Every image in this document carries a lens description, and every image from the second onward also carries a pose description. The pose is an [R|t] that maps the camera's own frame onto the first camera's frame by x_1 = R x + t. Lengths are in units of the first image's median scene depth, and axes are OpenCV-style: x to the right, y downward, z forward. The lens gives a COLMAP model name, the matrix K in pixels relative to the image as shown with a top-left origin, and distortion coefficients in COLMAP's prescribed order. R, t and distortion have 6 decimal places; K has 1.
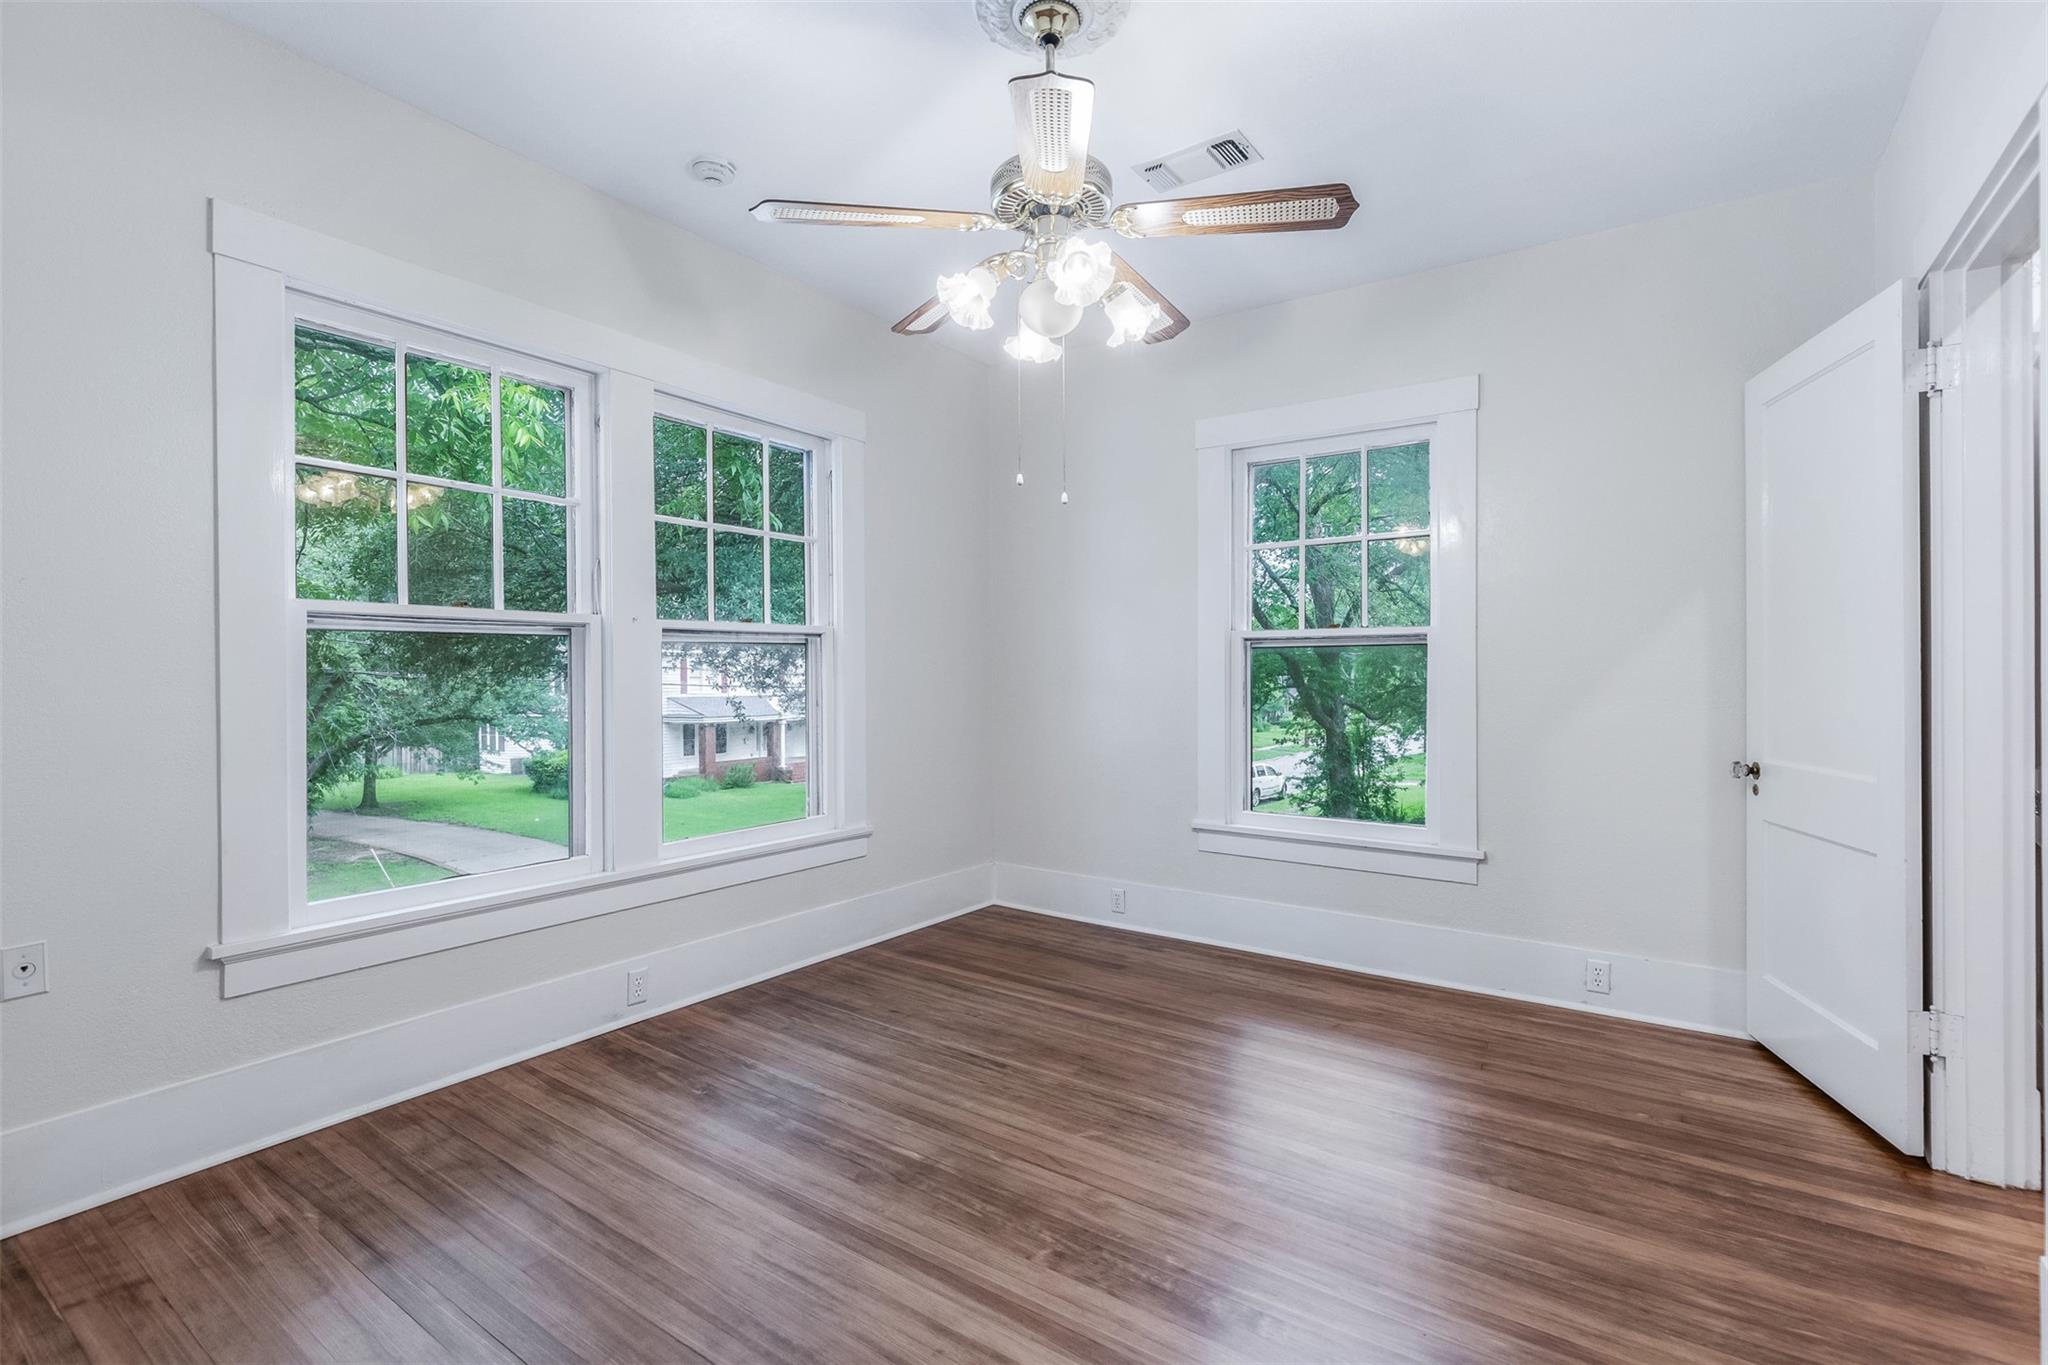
lens RADIAL K [[930.0, 0, 1023.9], [0, 930.0, 679.2], [0, 0, 1]] dist [-0.002714, -0.000414]
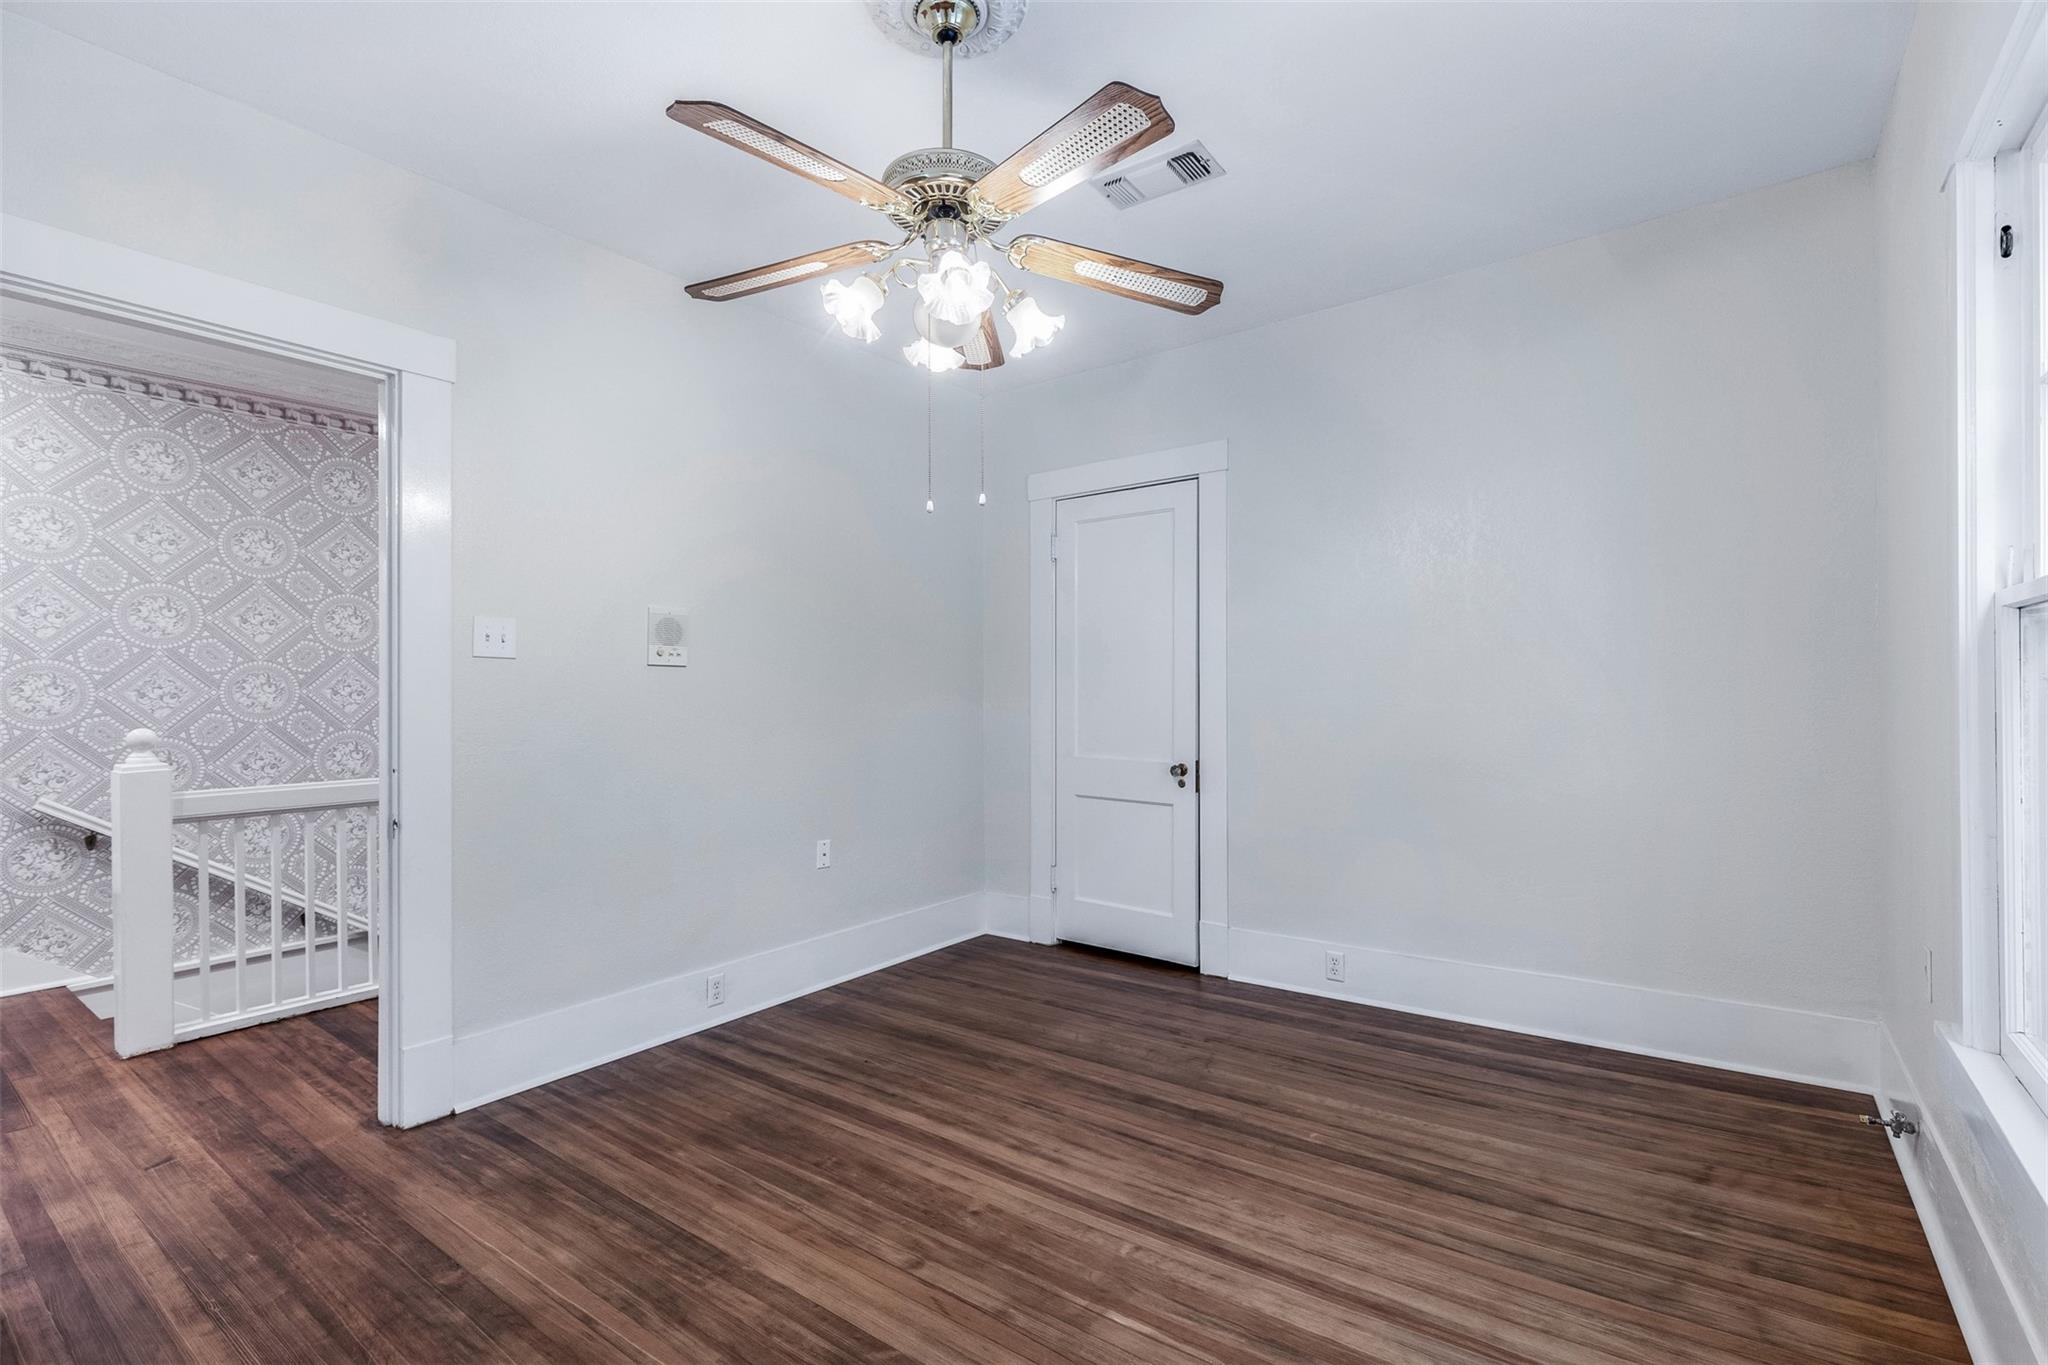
lens RADIAL K [[930.0, 0, 1037.5], [0, 930.0, 683.9], [0, 0, 1]] dist [-0.002714, -0.000414]
pose [[-0.999728, 0.010763, 0.020682, -0.079830], [0.010801, 0.999940, 0.001764, -0.029466], [-0.020662, 0.001987, -0.999785, 1.988071]]
